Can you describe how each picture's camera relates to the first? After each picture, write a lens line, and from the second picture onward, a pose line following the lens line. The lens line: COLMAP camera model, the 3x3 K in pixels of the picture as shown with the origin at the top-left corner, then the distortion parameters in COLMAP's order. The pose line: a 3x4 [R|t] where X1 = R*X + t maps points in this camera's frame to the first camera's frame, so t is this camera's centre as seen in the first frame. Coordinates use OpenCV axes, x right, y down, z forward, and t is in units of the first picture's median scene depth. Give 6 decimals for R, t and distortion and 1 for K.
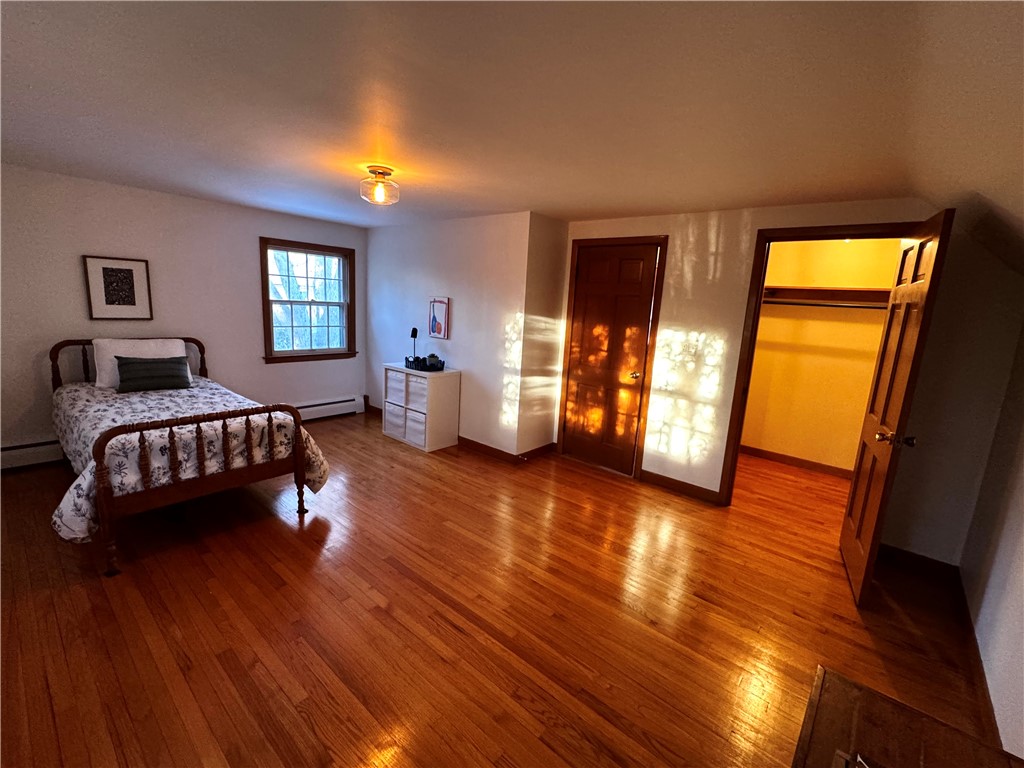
lens RADIAL K [[448.2, 0, 511.8], [0, 448.2, 383.4], [0, 0, 1]] dist [0.002236, 0.000591]
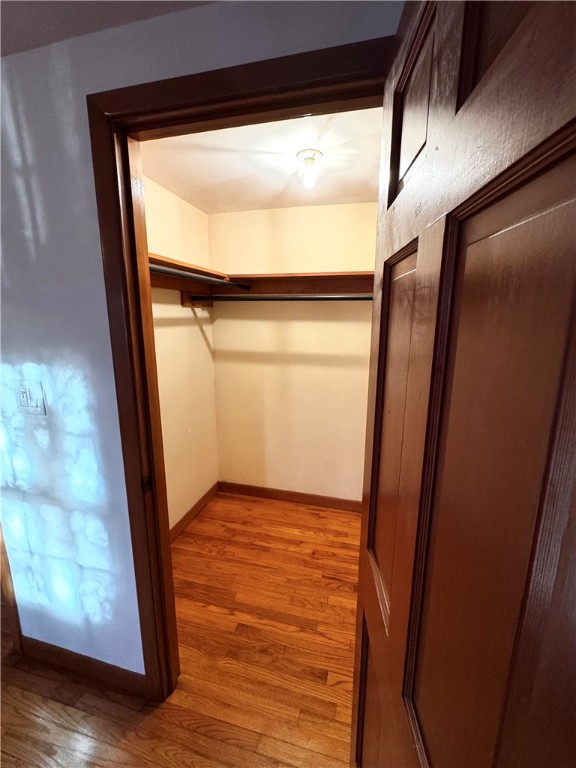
lens RADIAL K [[336.2, 0, 288.7], [0, 336.2, 386.8], [0, 0, 1]] dist [0.002236, 0.000591]
pose [[0.900306, -0.136624, 0.413258, 0.488421], [0.125280, 0.990619, 0.054572, -0.076056], [-0.416837, 0.002641, 0.908977, 0.586384]]
